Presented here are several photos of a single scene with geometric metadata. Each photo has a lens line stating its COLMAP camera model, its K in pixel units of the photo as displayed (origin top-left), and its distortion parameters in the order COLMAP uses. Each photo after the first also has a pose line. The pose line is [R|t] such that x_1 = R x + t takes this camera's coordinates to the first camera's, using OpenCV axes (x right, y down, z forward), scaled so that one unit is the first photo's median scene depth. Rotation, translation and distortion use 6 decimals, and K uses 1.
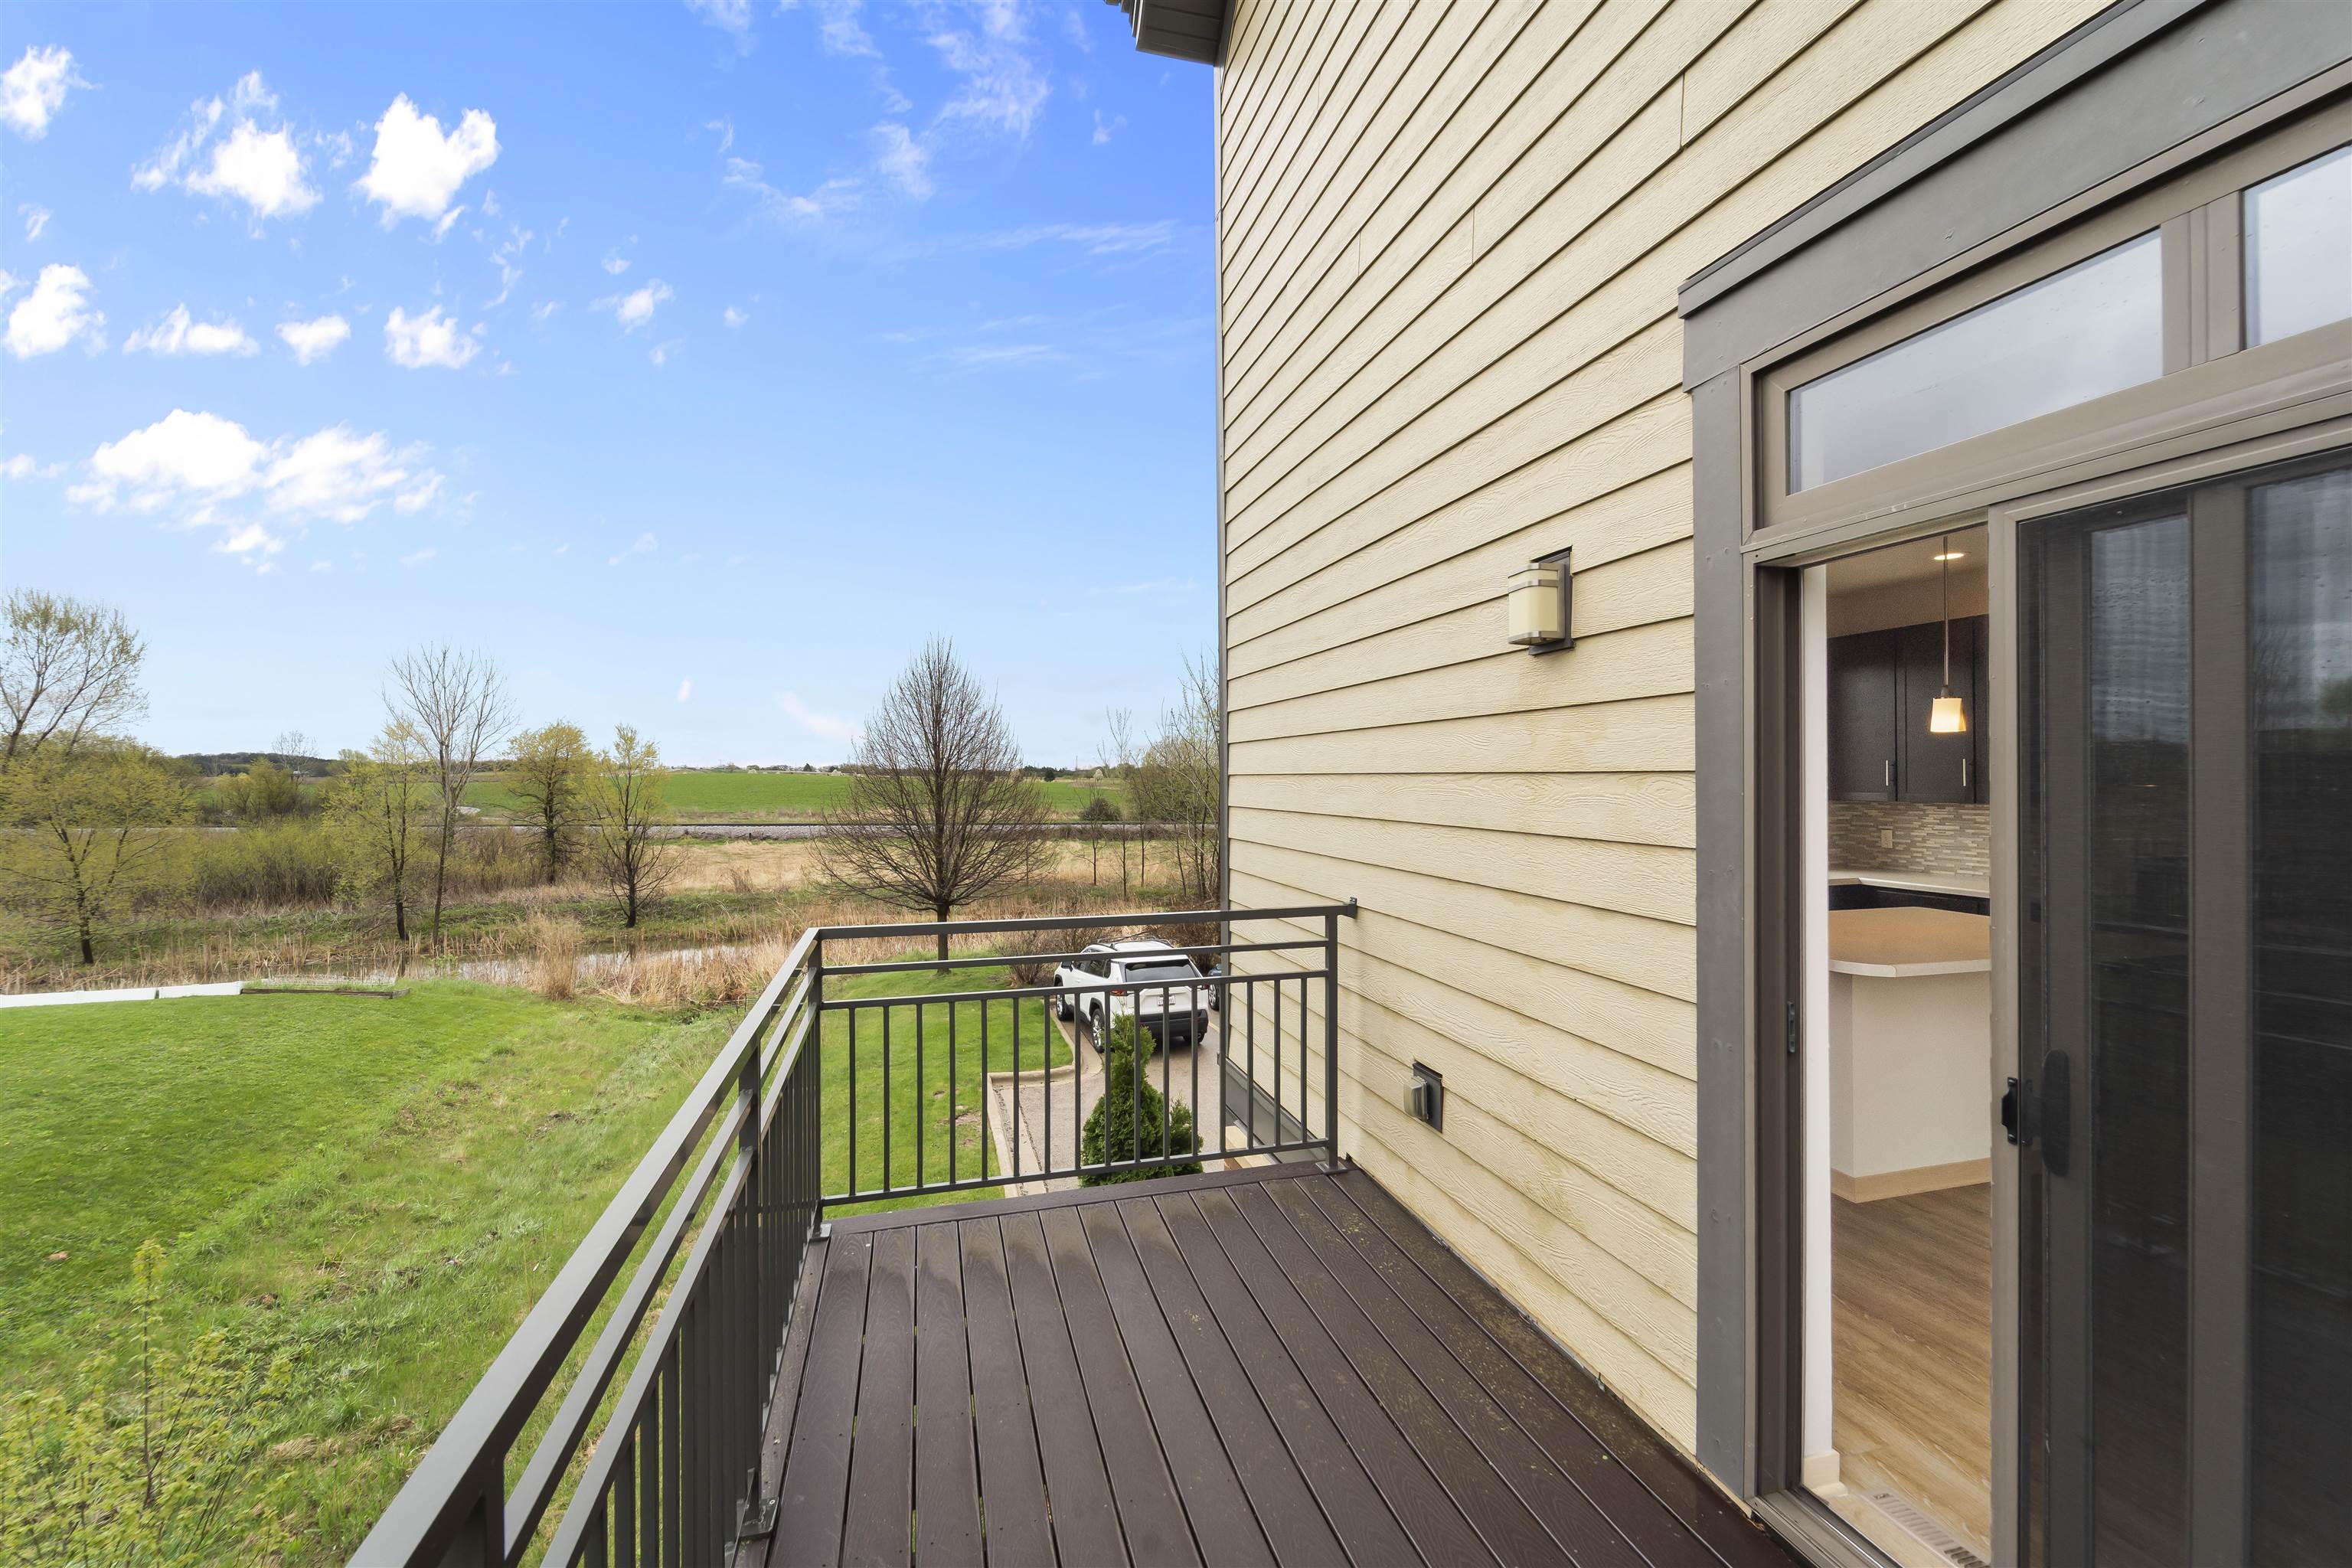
lens RADIAL K [[953.0, 0, 1176.0], [0, 953.0, 784.0], [0, 0, 1]] dist [0.000344, -0.000659]
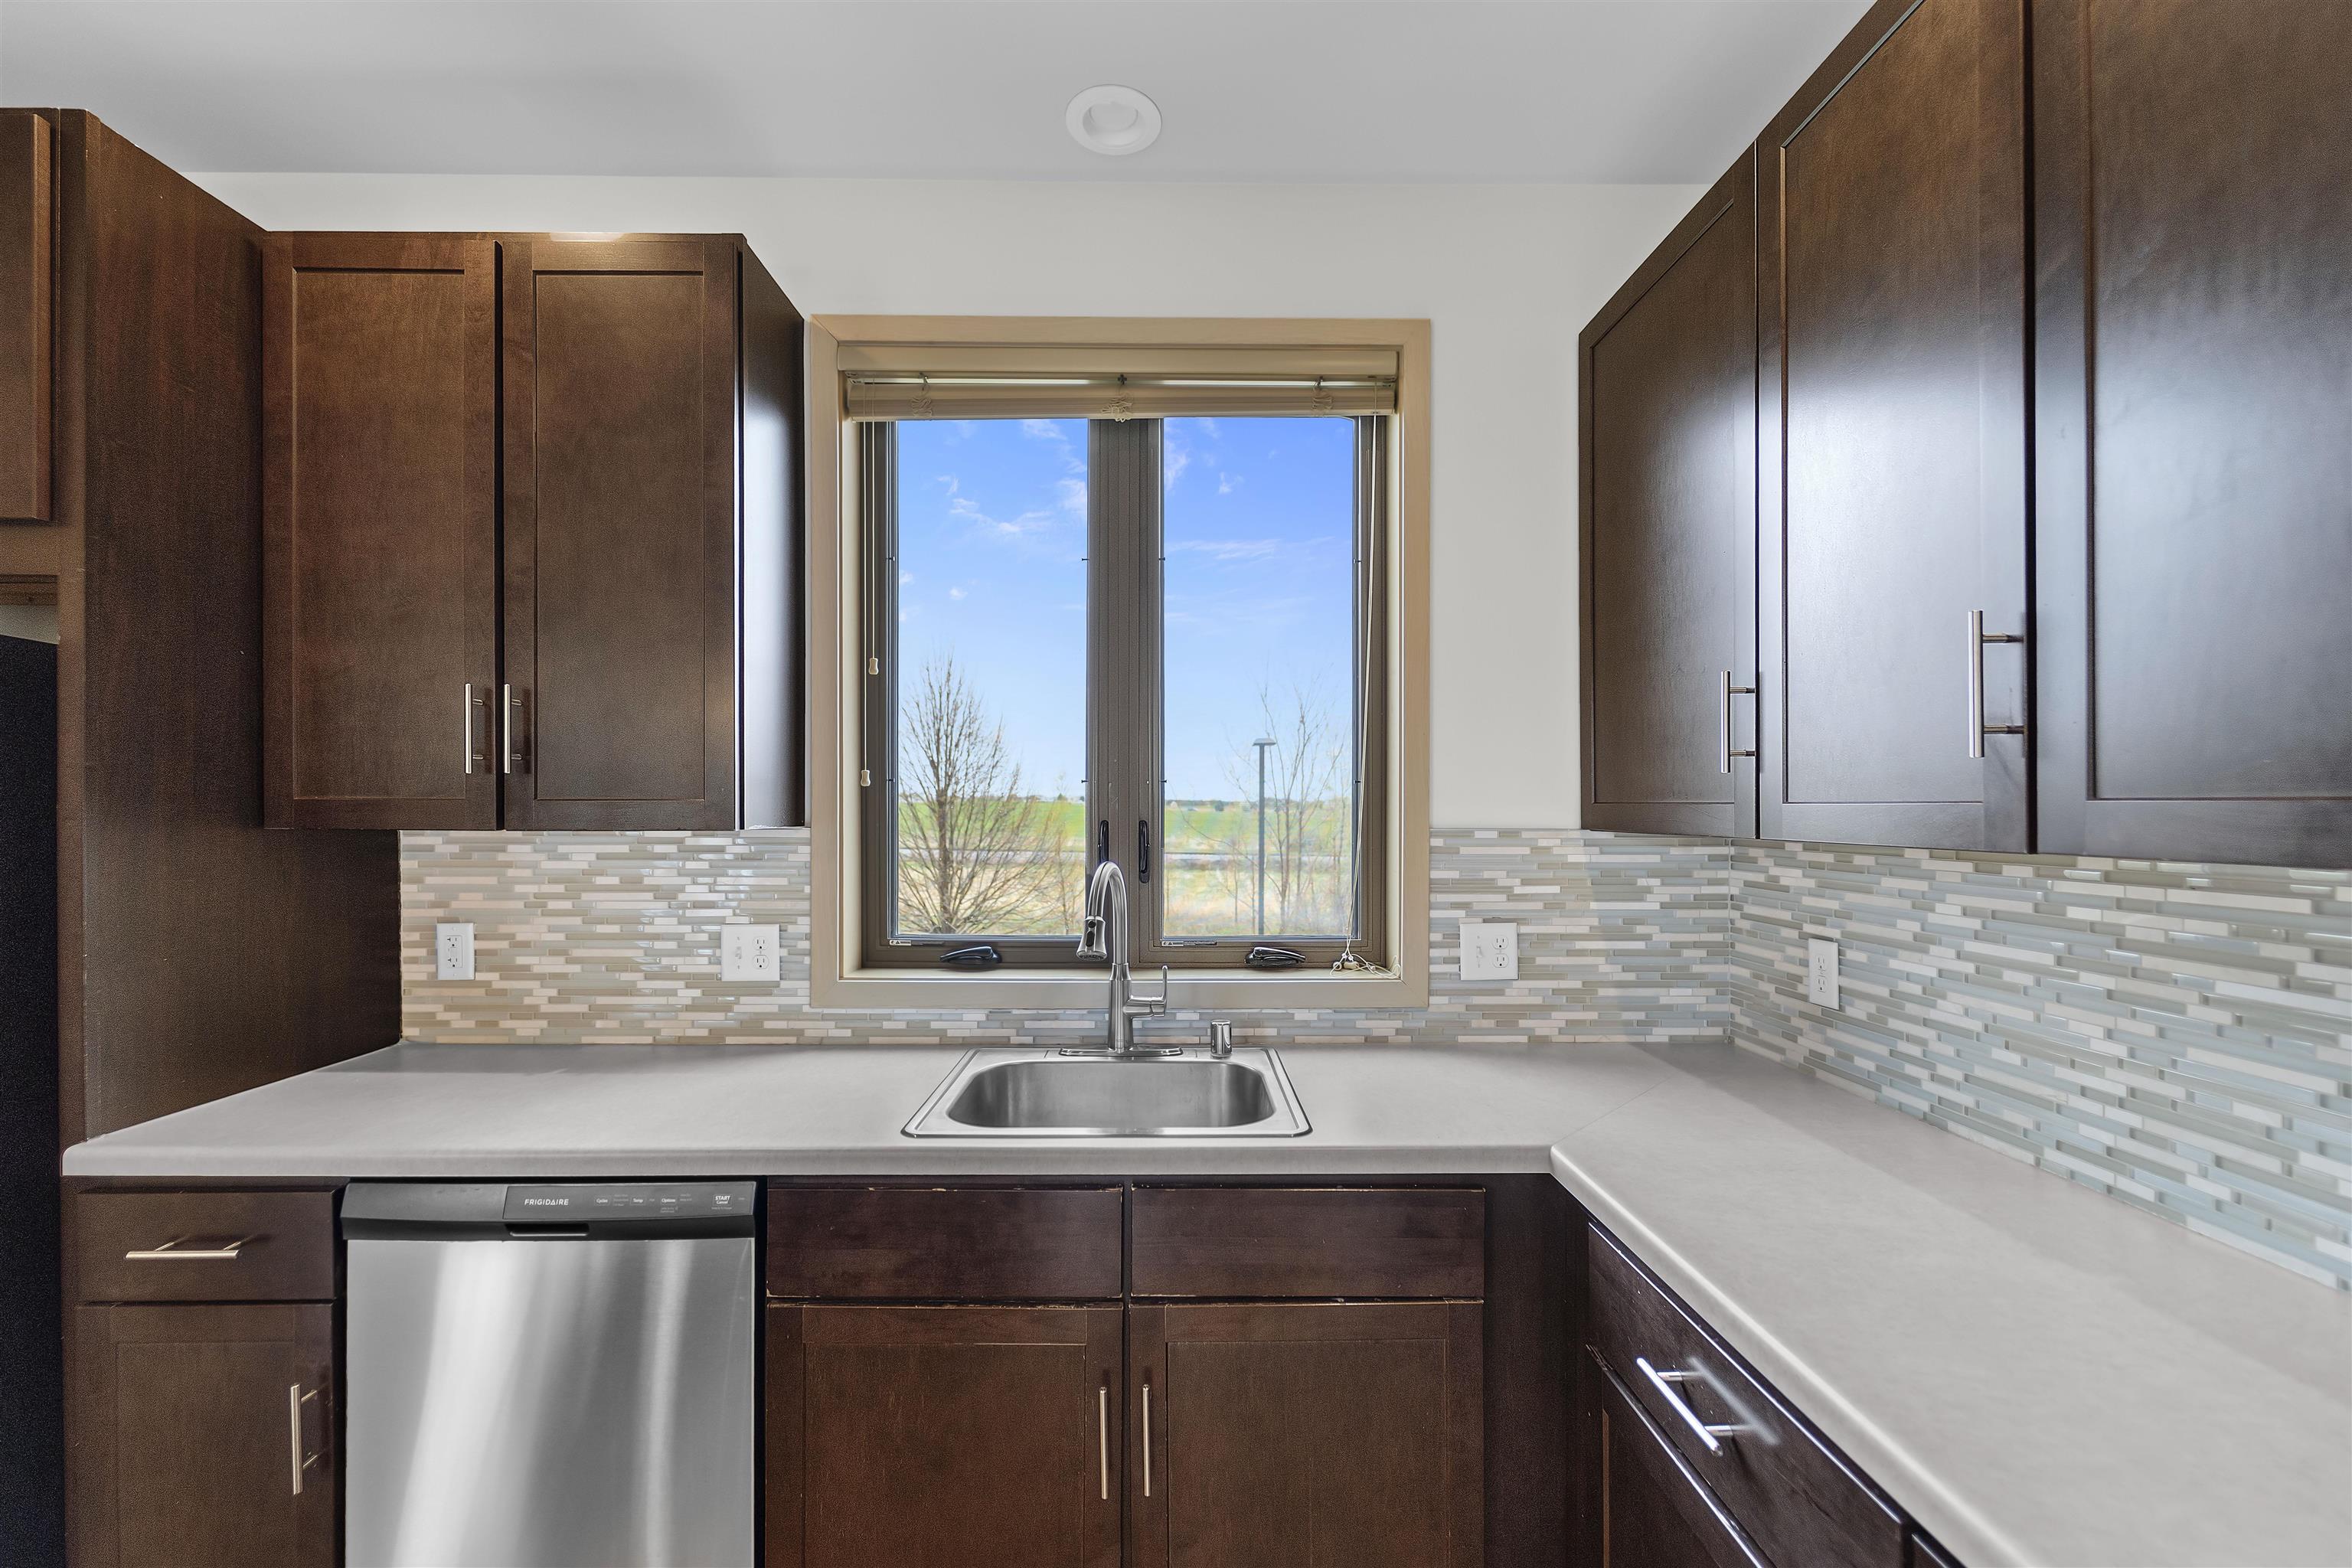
lens RADIAL K [[971.7, 0, 1176.7], [0, 971.7, 807.7], [0, 0, 1]] dist [-0.003293, -0.000047]
pose [[0.968598, -0.003585, -0.248608, 0.662351], [0.003802, 0.999993, 0.000394, 0.008957], [0.248605, -0.001327, 0.968604, 0.710294]]
